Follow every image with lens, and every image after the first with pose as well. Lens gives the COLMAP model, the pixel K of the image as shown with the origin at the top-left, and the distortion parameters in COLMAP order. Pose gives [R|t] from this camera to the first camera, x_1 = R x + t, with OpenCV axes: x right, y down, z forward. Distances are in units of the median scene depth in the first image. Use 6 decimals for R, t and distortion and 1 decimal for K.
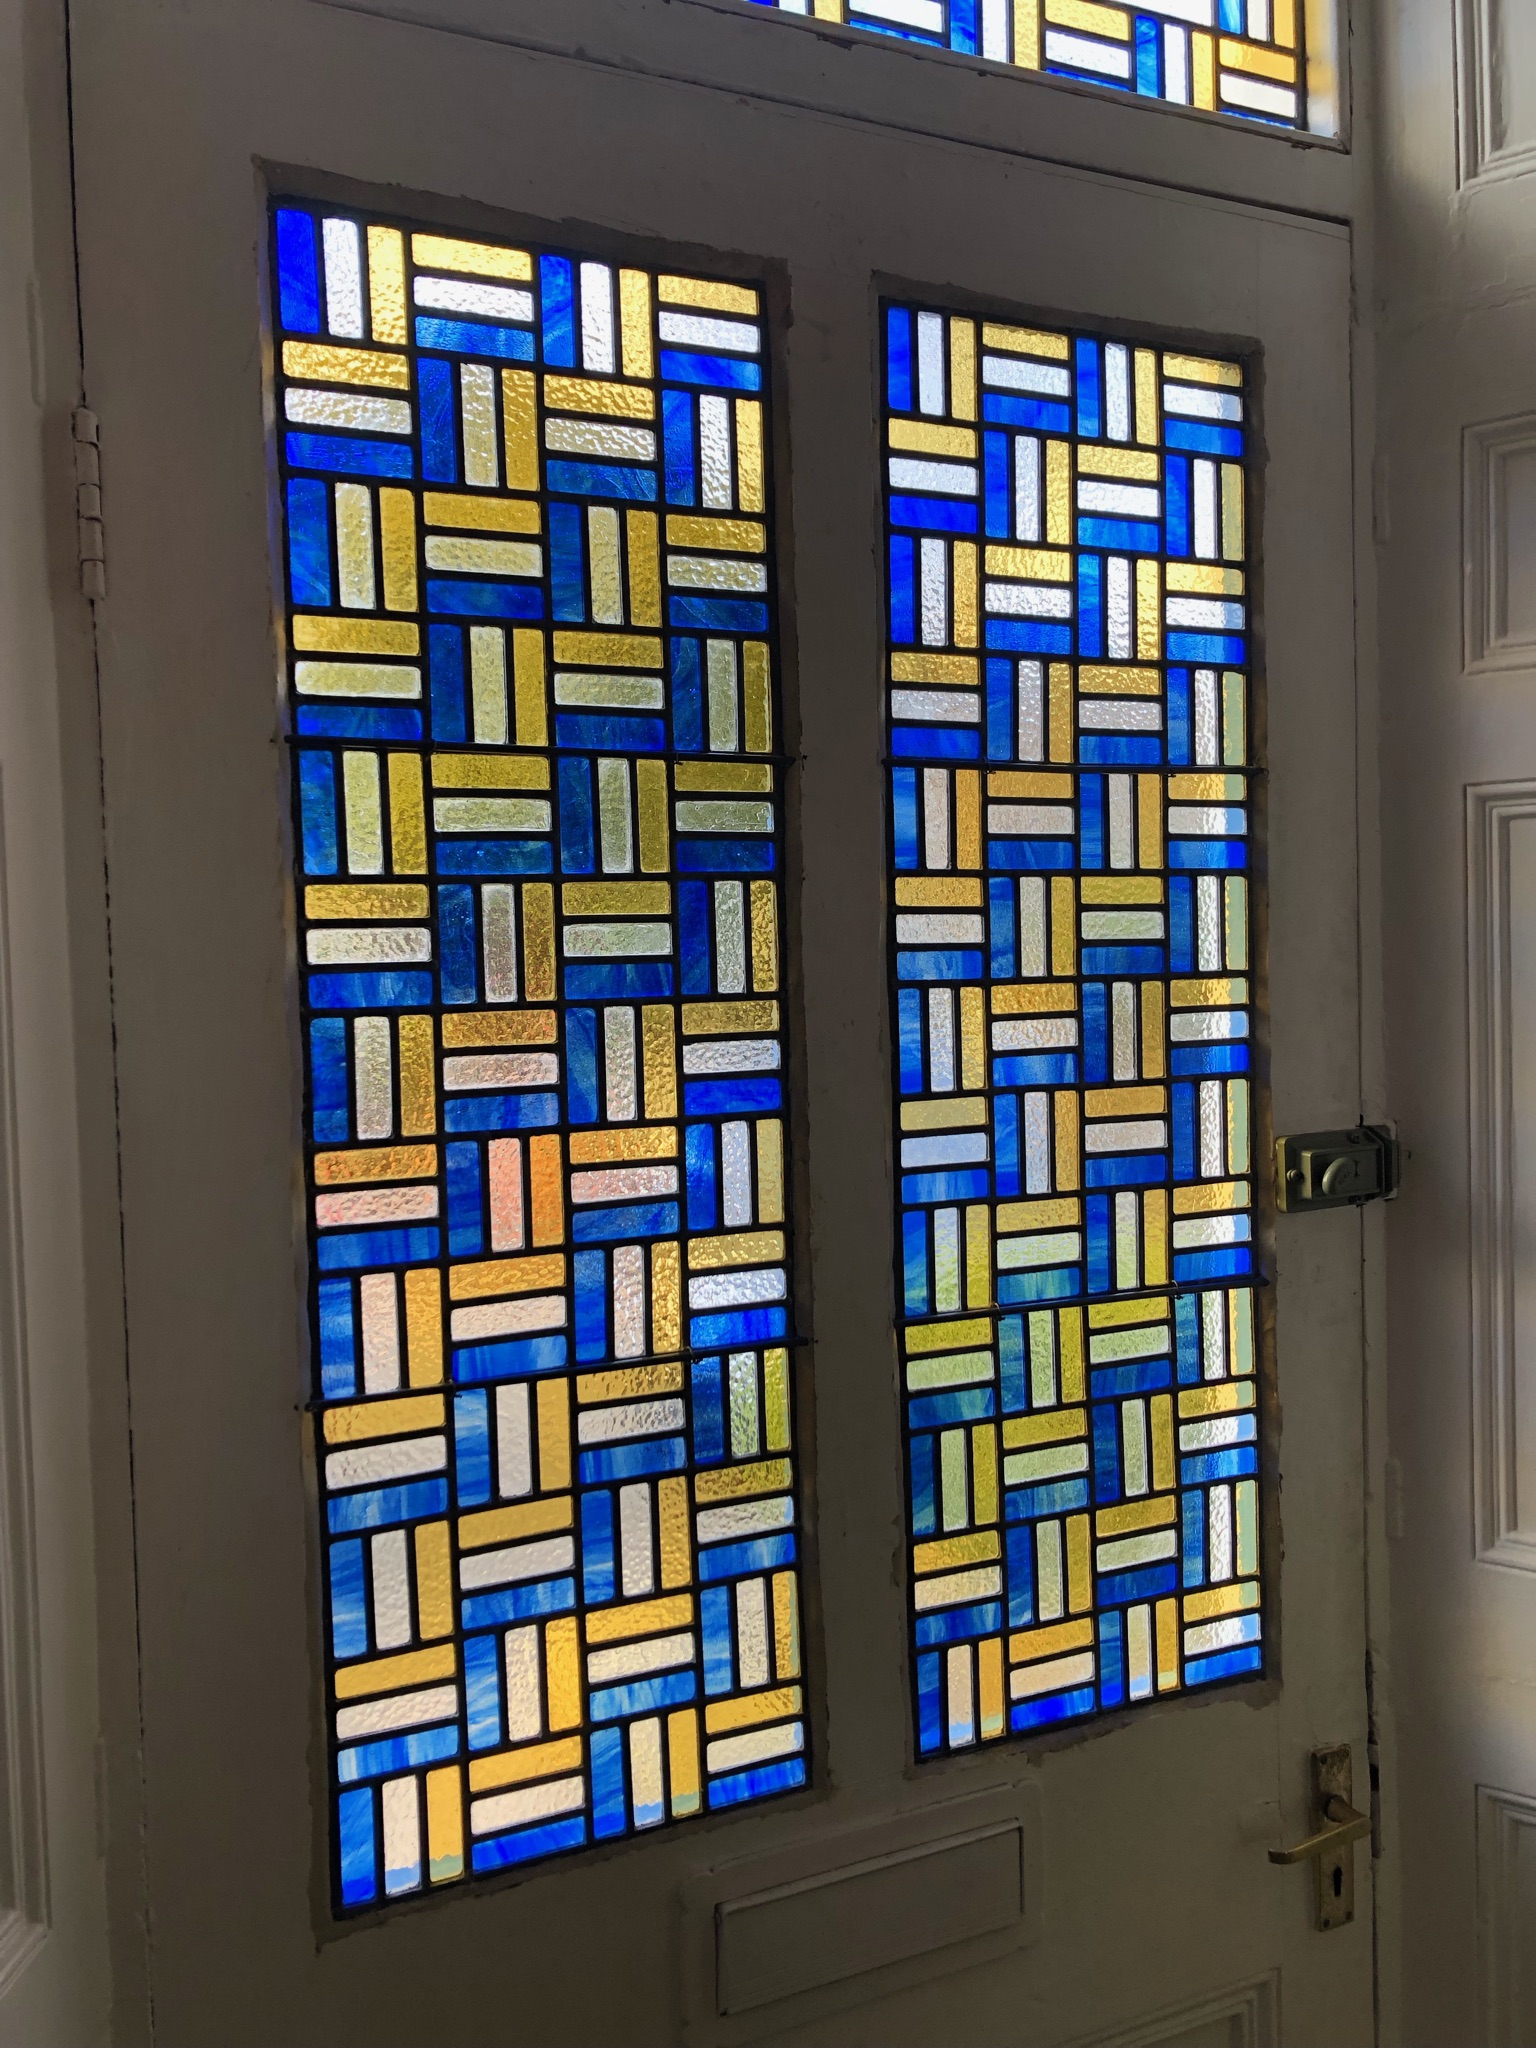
lens RADIAL K [[1699.1, 0, 761.7], [0, 1699.1, 1023.9], [0, 0, 1]] dist [-0.019366, 0.023196]
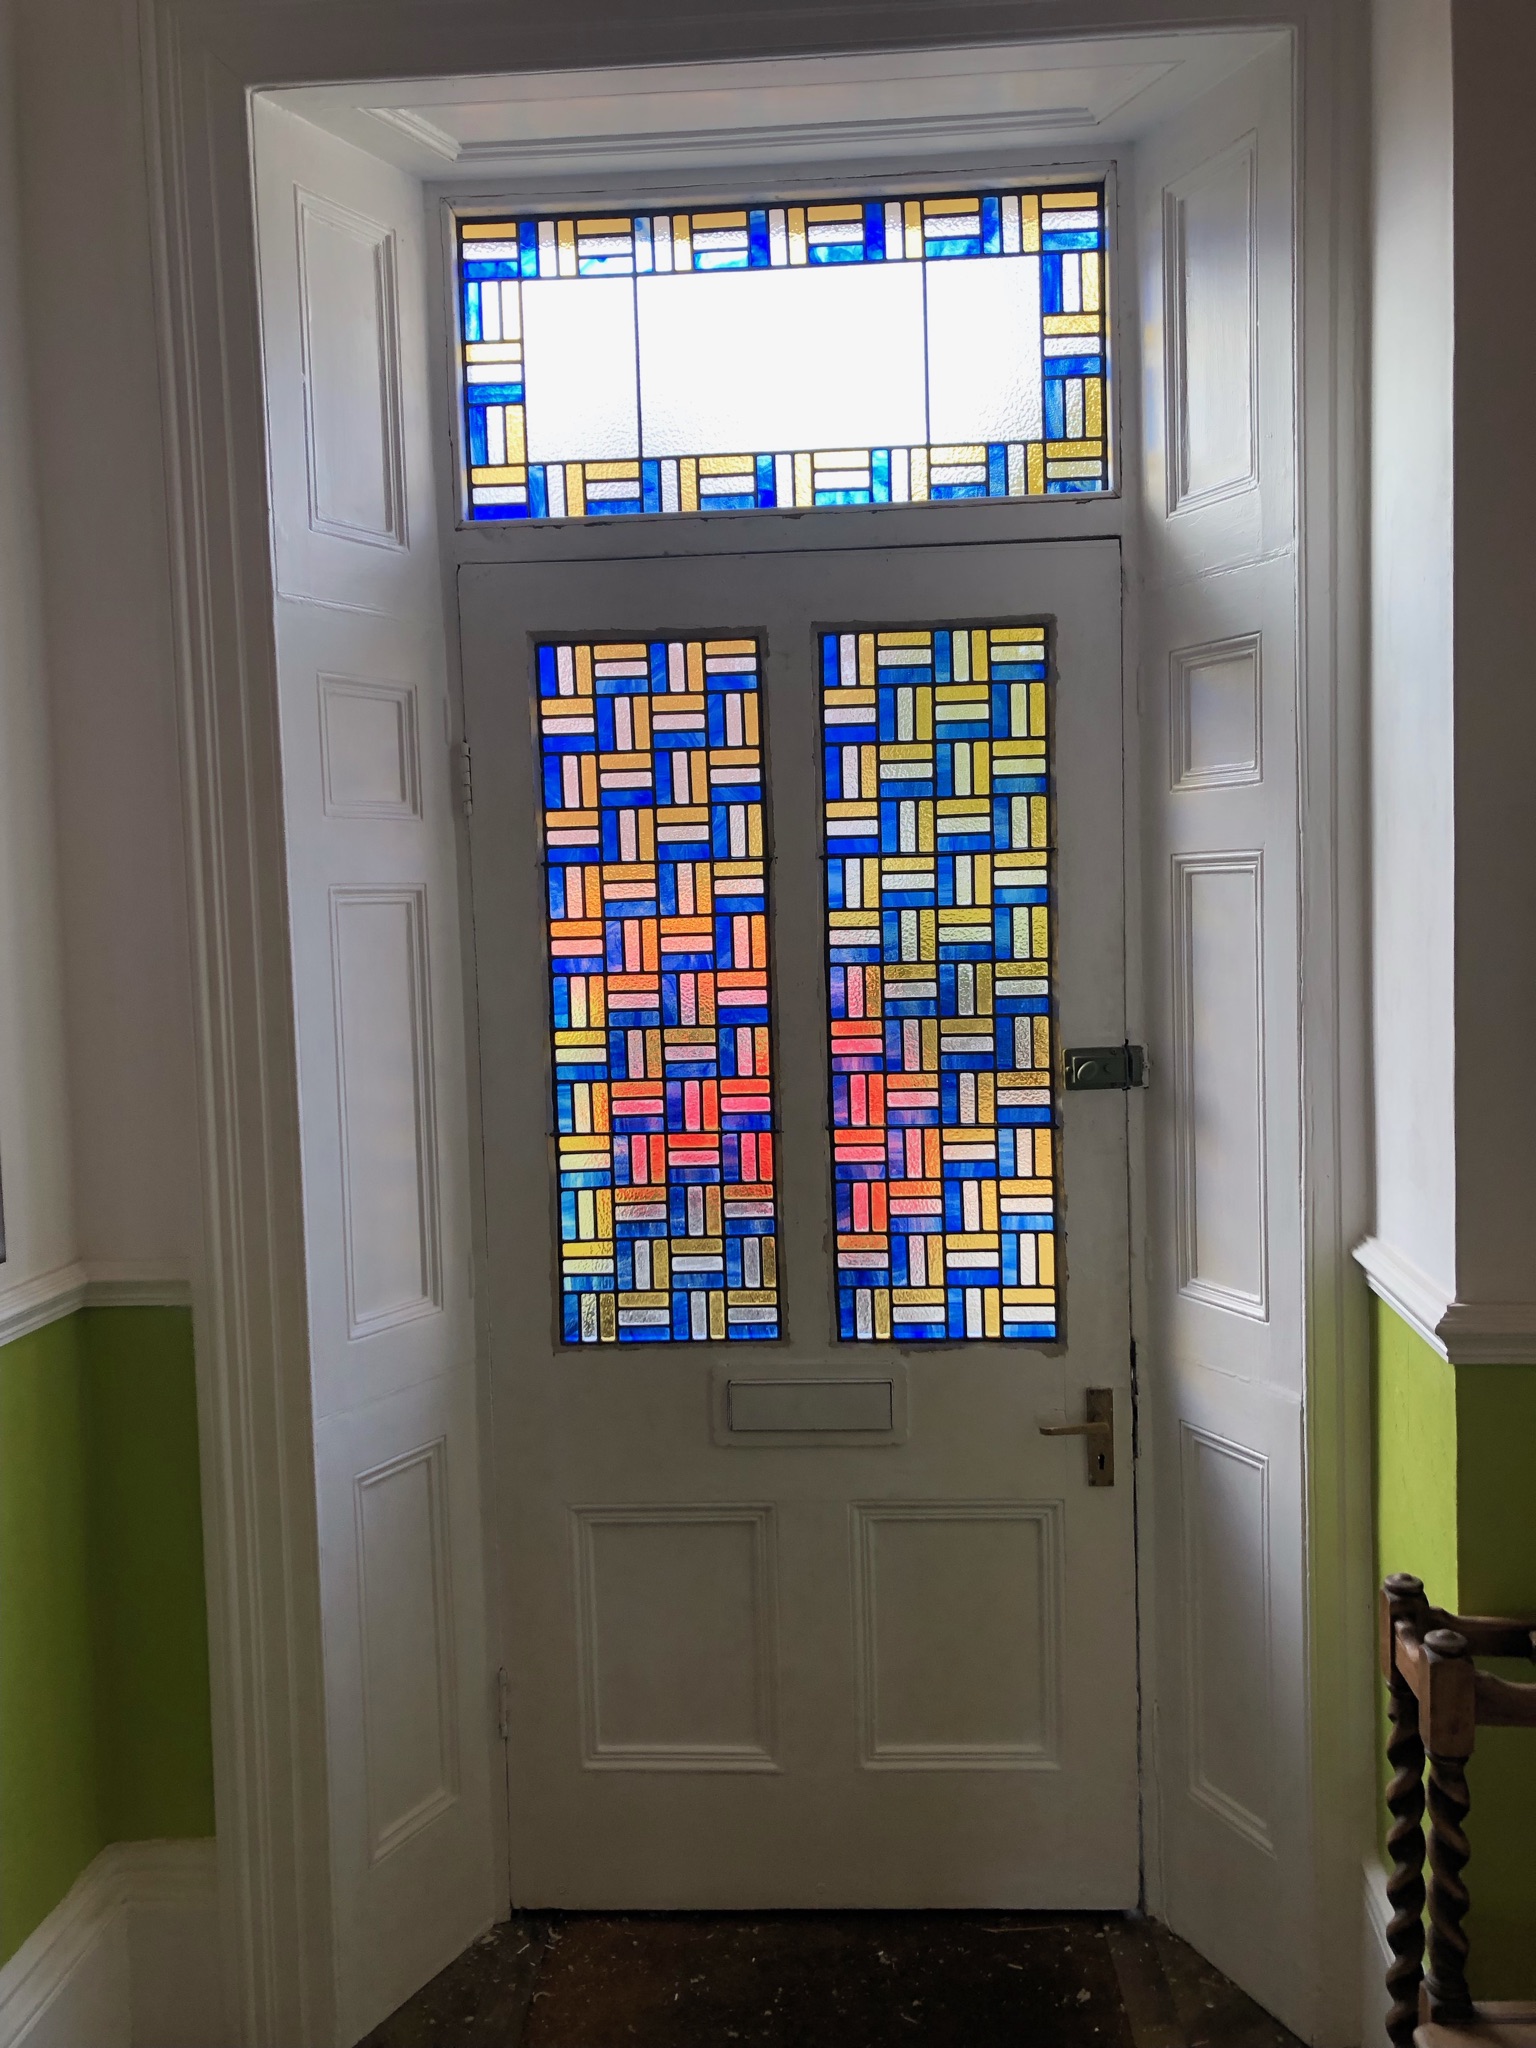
lens RADIAL K [[1699.1, 0, 770.3], [0, 1699.1, 1025.5], [0, 0, 1]] dist [-0.019366, 0.023196]
pose [[0.873006, 0.038054, -0.486223, 1.014678], [-0.013196, 0.998429, 0.054448, -0.060080], [0.487532, -0.041118, 0.872137, -0.834329]]
